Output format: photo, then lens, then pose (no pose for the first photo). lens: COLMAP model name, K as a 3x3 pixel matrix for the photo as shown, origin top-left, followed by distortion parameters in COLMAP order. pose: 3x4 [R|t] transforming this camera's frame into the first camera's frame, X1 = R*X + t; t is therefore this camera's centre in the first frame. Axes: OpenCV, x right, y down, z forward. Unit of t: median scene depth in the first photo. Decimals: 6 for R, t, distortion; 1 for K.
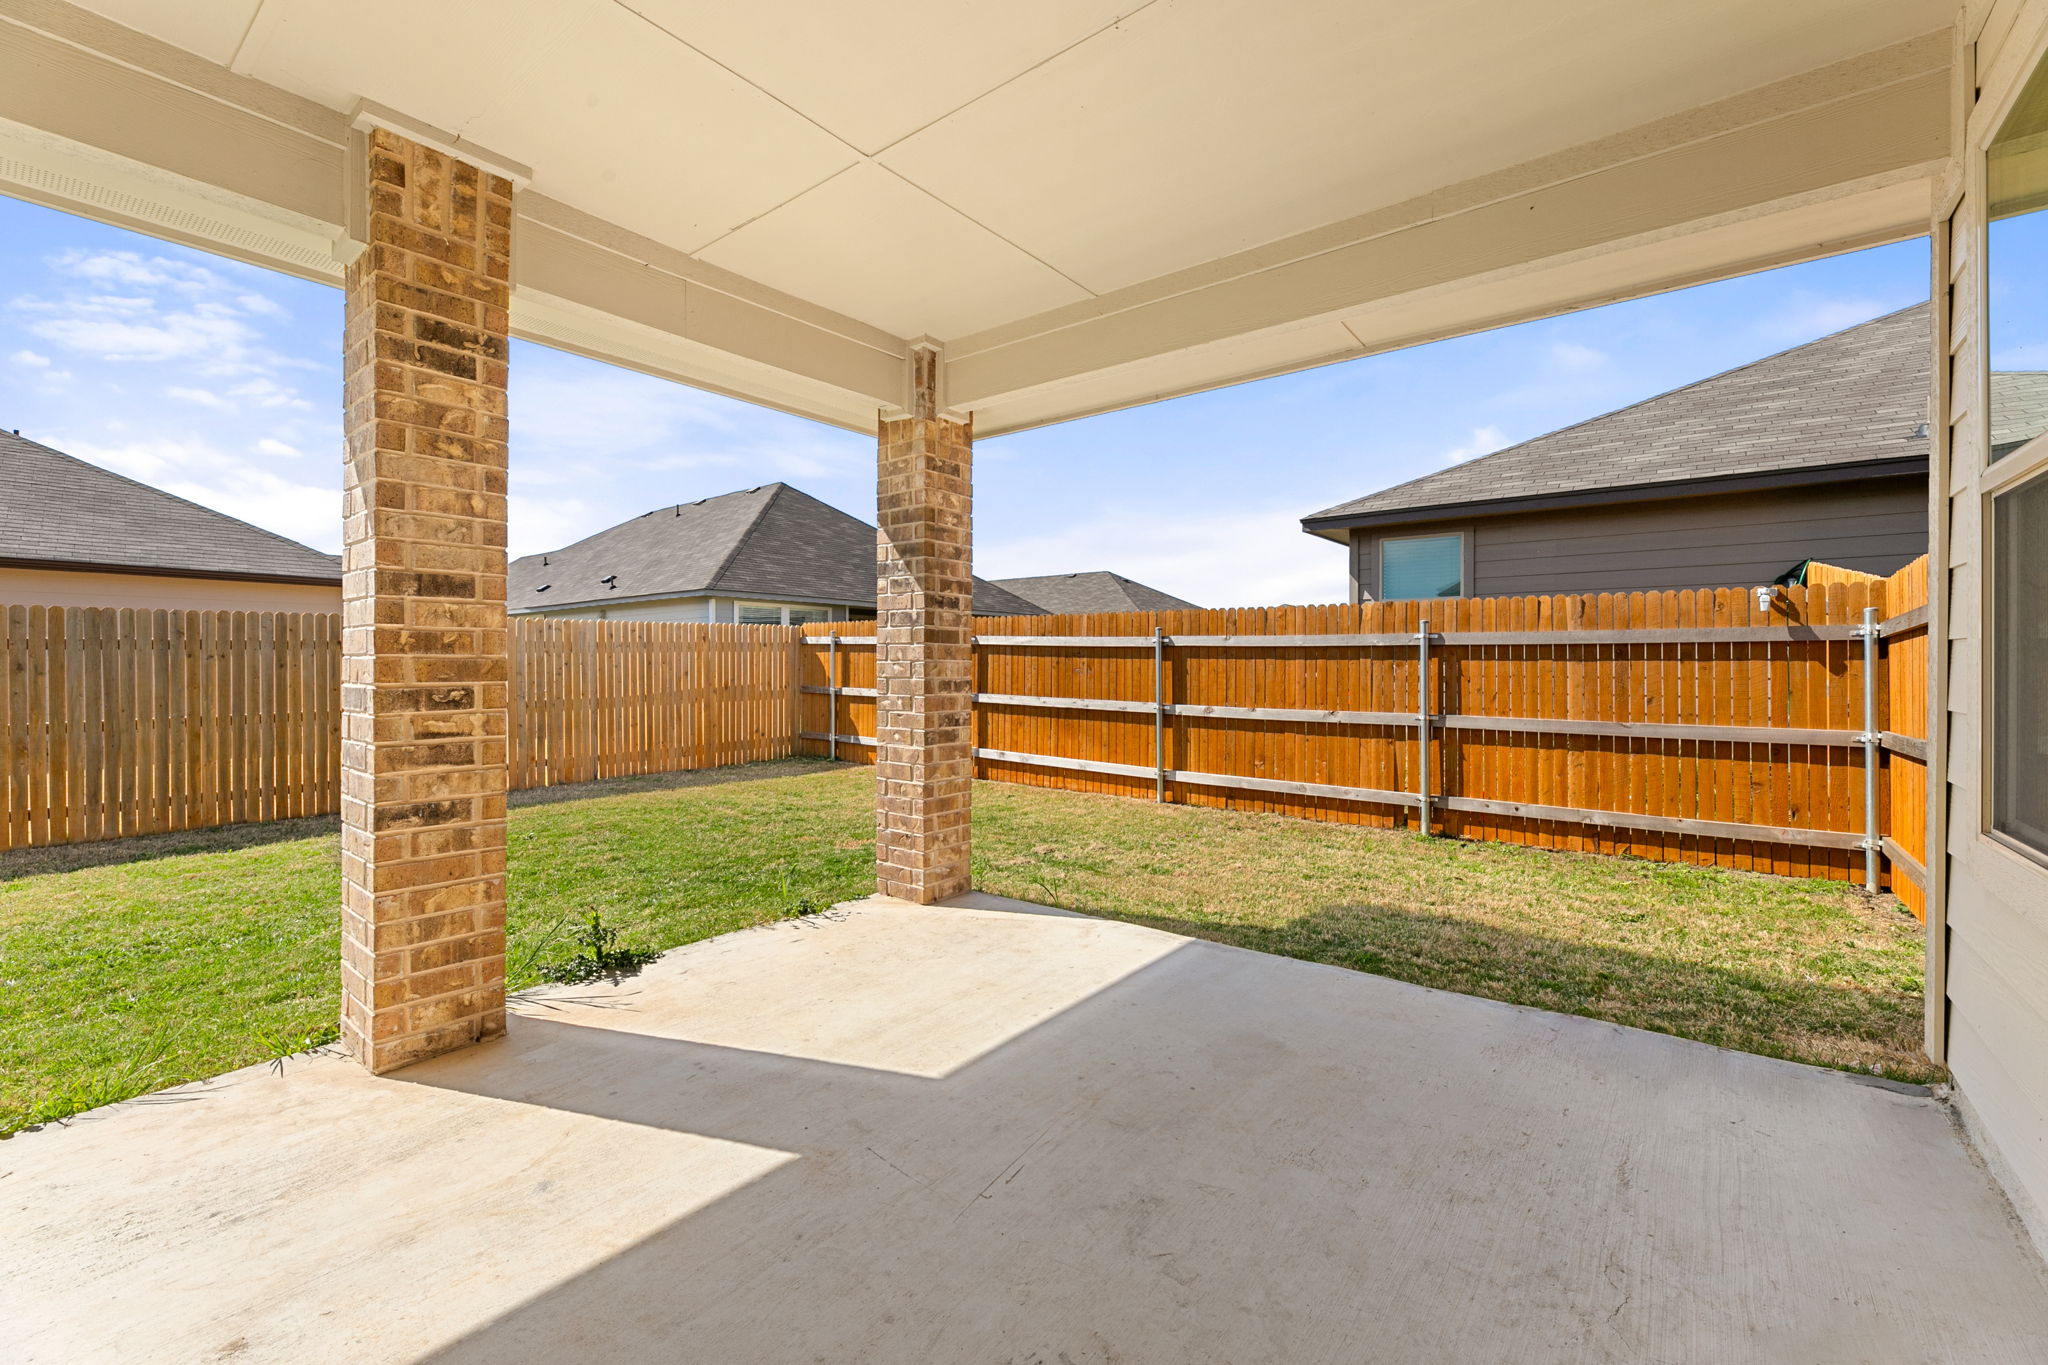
lens RADIAL K [[931.6, 0, 1026.1], [0, 931.6, 661.9], [0, 0, 1]] dist [0.000340, 0.000008]
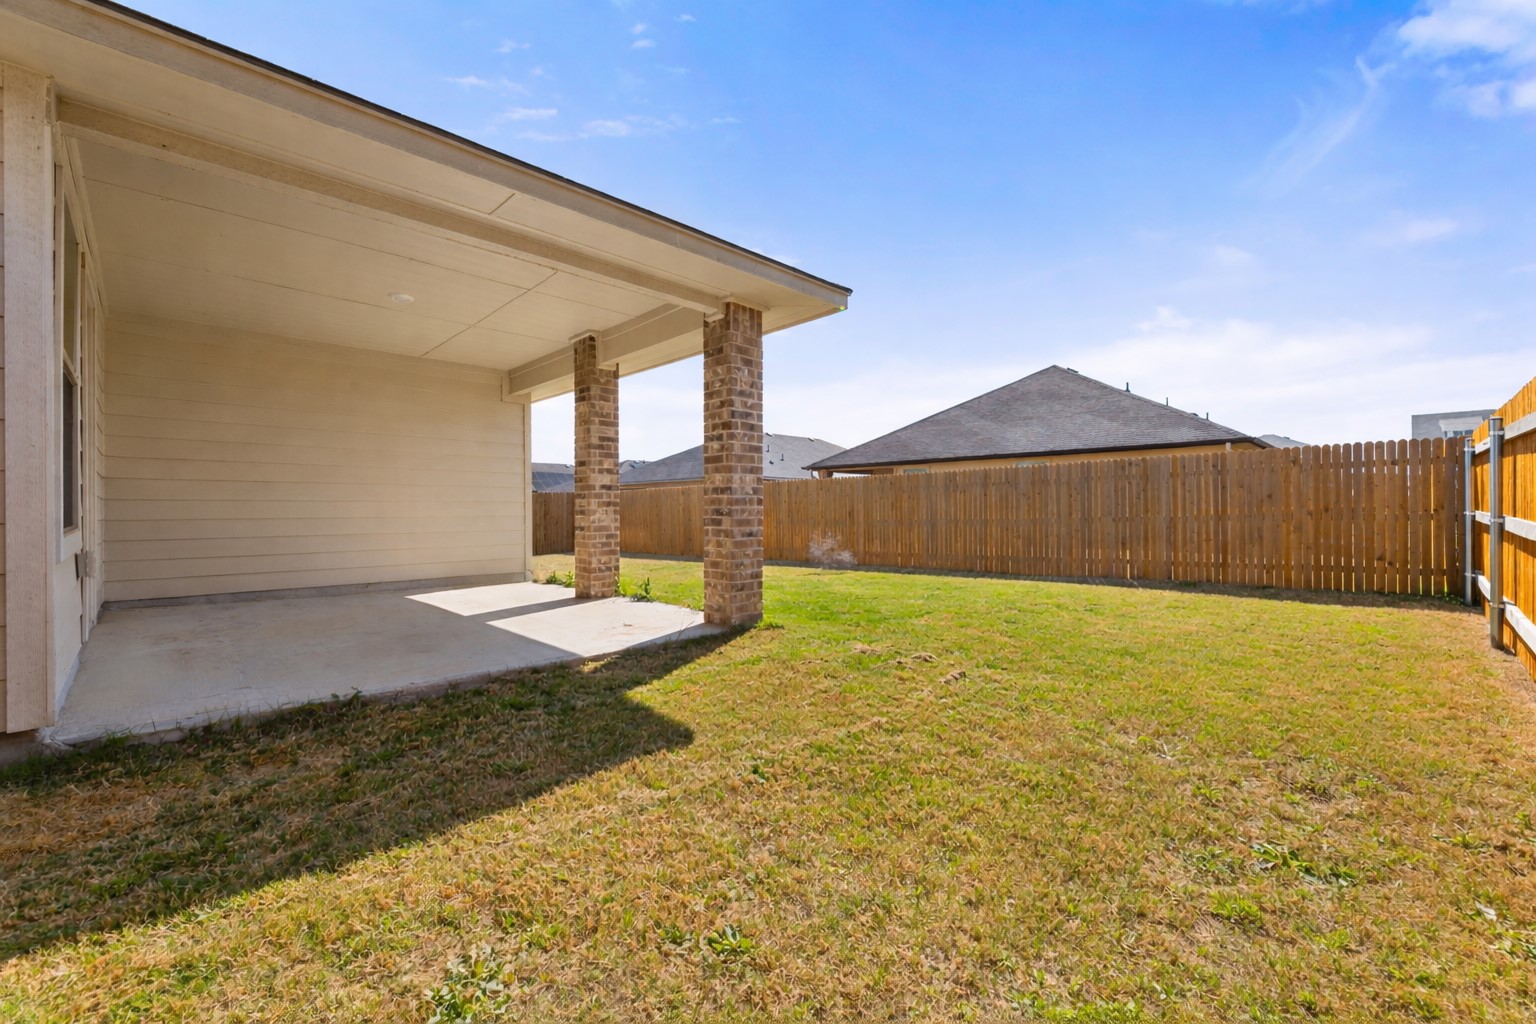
lens RADIAL K [[614.0, 0, 768.0], [0, 614.0, 512.0], [0, 0, 1]] dist [-0.000259, -0.000034]
pose [[-0.086056, 0.005594, -0.996275, 0.934256], [0.006142, 0.999968, 0.005084, 0.056825], [0.996271, -0.005682, -0.086088, 1.161780]]
